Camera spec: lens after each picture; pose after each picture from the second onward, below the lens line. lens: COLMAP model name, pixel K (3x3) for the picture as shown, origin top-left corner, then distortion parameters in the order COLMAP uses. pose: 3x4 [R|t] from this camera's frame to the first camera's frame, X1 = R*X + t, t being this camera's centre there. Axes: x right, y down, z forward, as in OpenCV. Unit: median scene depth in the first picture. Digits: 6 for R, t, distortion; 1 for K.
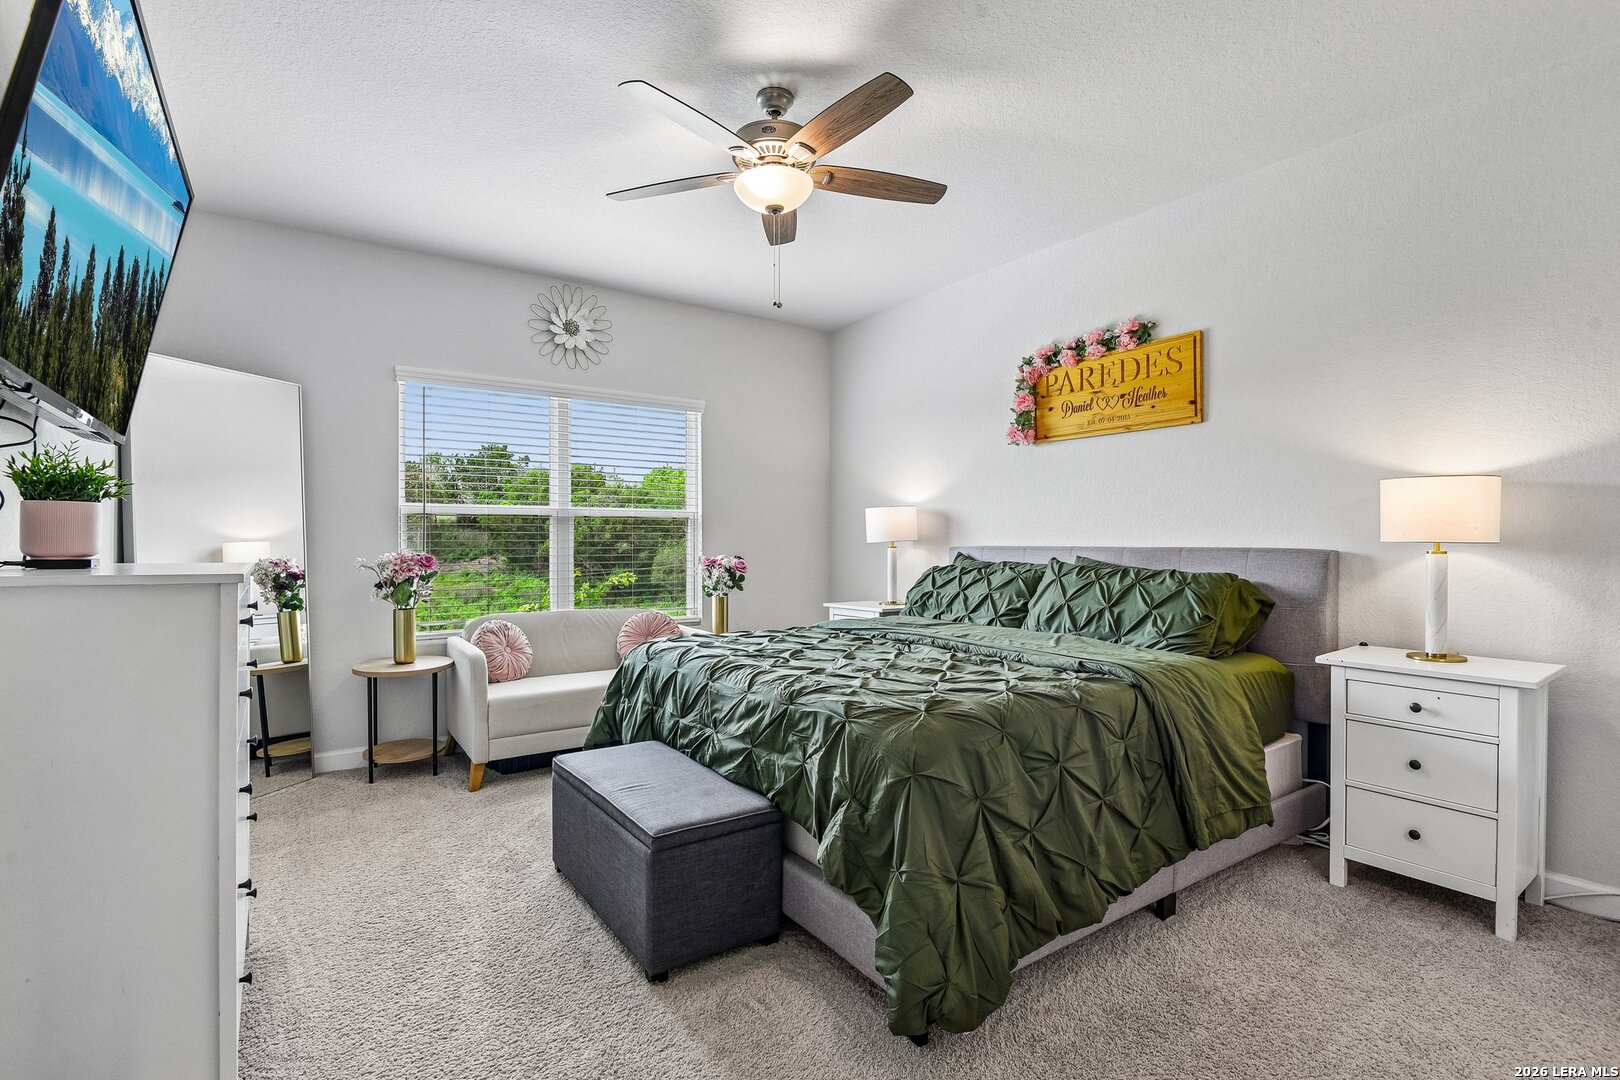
lens RADIAL K [[773.2, 0, 794.2], [0, 773.2, 538.9], [0, 0, 1]] dist [0.001537, 0.000017]
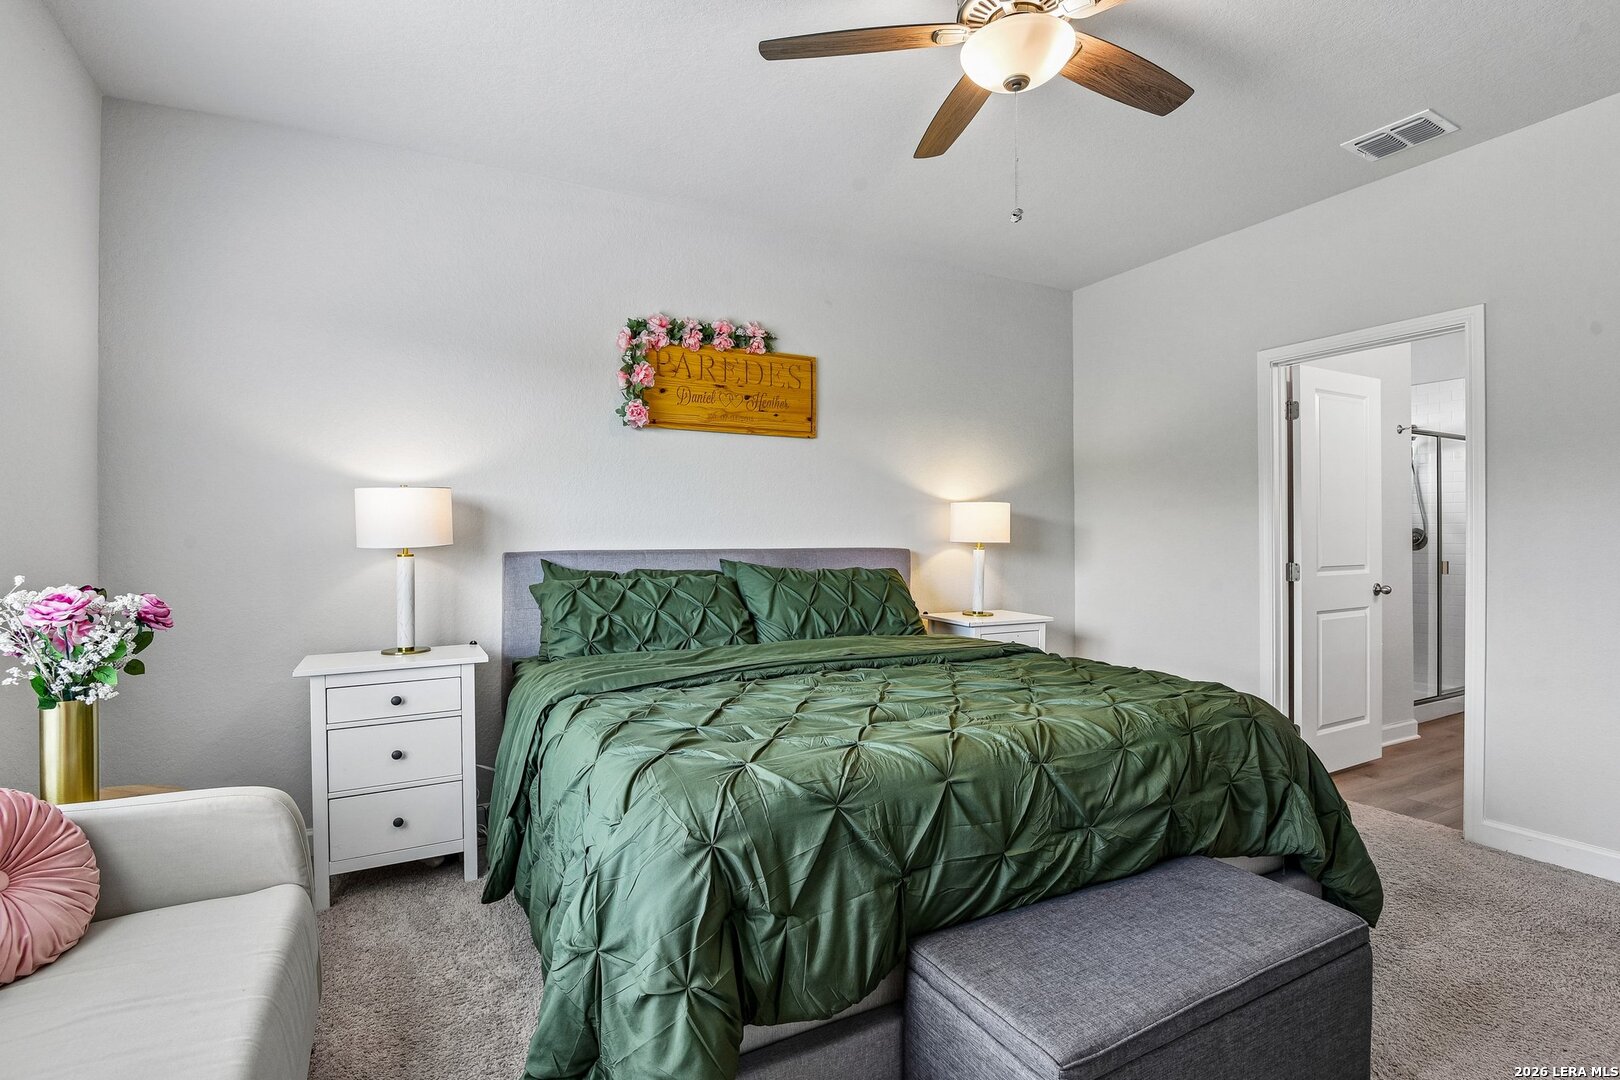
lens RADIAL K [[773.2, 0, 794.2], [0, 773.2, 538.9], [0, 0, 1]] dist [0.001537, 0.000017]
pose [[0.089406, 0.006374, 0.995975, -0.540710], [0.005384, 0.999962, -0.006883, 0.004529], [-0.995981, 0.005978, 0.089368, 0.824276]]
